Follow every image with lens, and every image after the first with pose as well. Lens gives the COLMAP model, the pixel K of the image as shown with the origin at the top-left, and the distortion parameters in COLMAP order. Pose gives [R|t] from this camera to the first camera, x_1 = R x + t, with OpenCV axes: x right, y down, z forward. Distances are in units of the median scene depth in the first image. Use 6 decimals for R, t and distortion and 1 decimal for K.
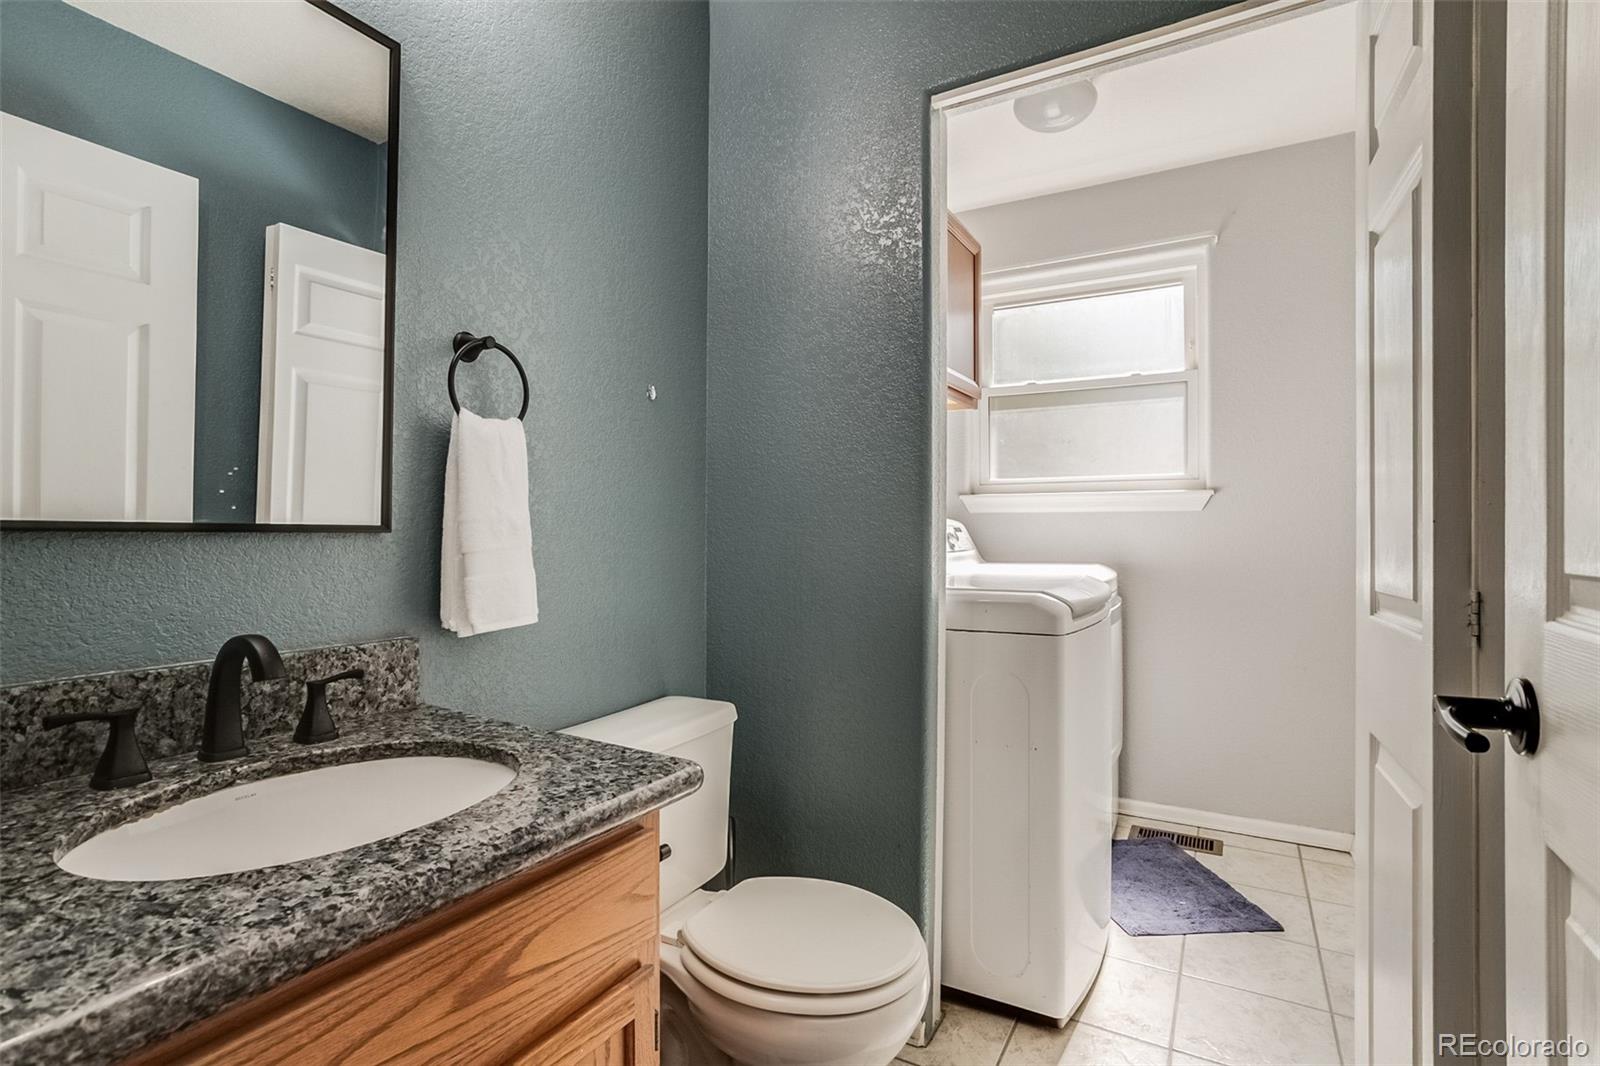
lens RADIAL K [[771.7, 0, 802.2], [0, 771.7, 527.1], [0, 0, 1]] dist [-0.047499, 0.030178]
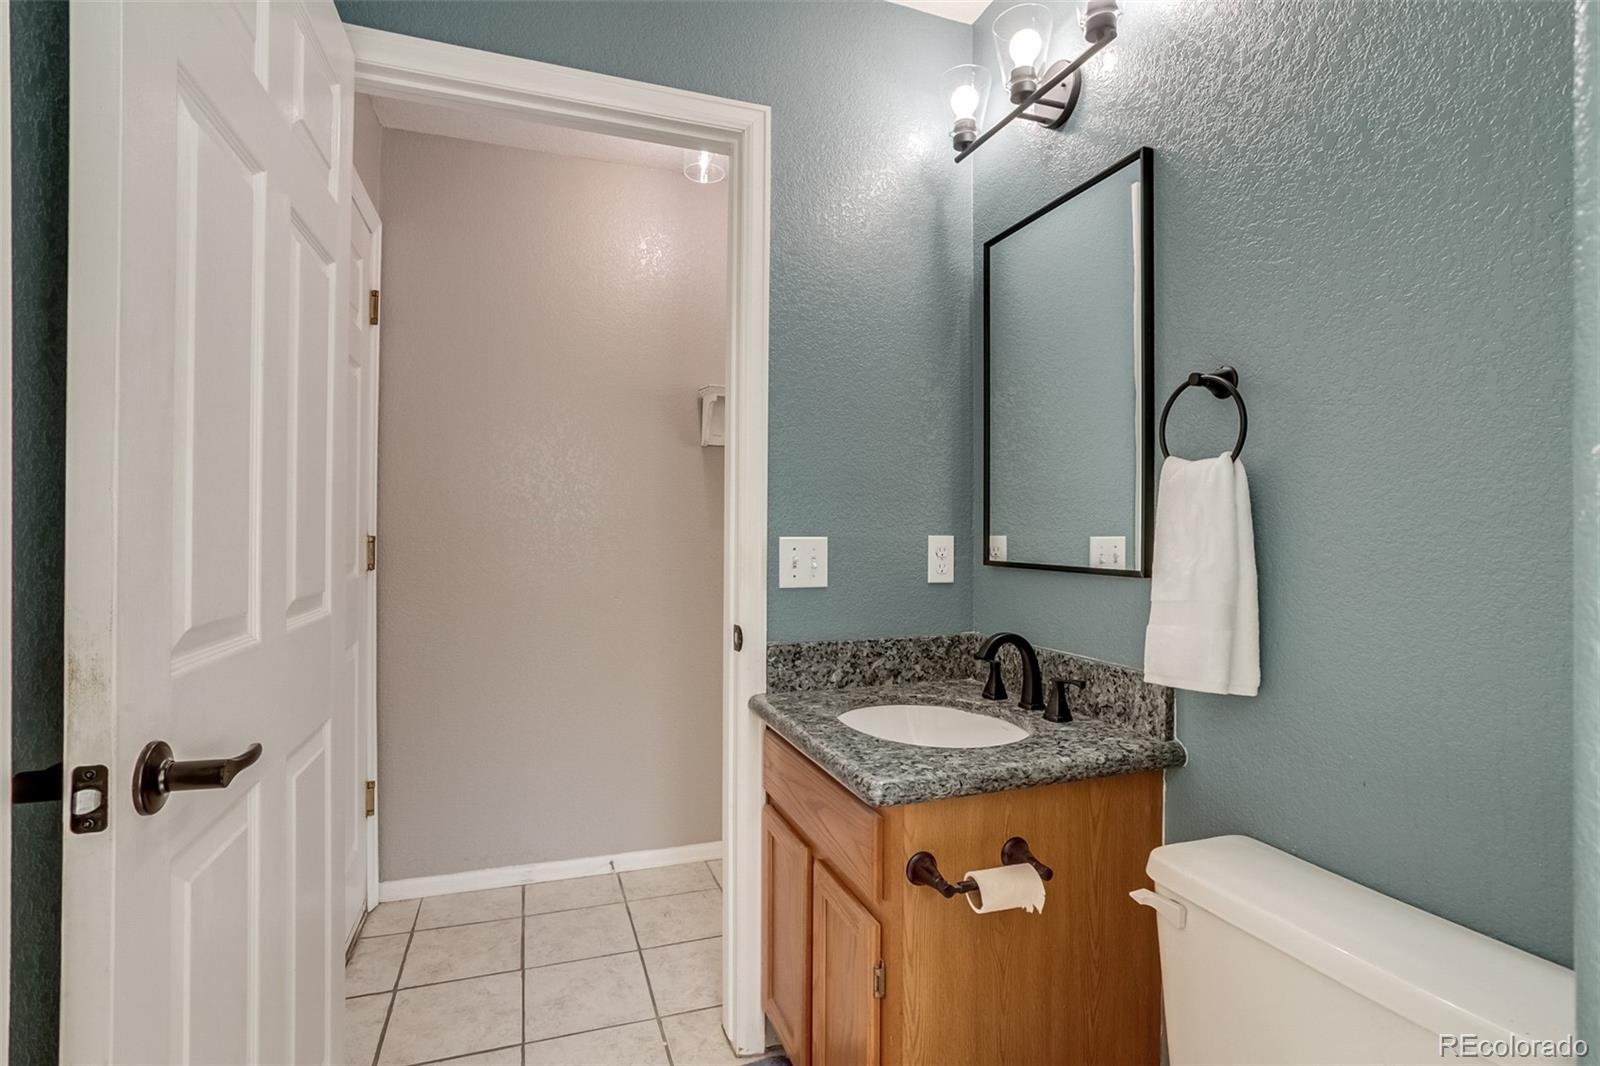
lens RADIAL K [[771.7, 0, 802.2], [0, 771.7, 527.1], [0, 0, 1]] dist [-0.047499, 0.030178]
pose [[-0.651120, -0.016017, -0.758806, 0.214857], [-0.003883, 0.999835, -0.017773, -0.015161], [0.758965, -0.008626, -0.651074, 0.441279]]
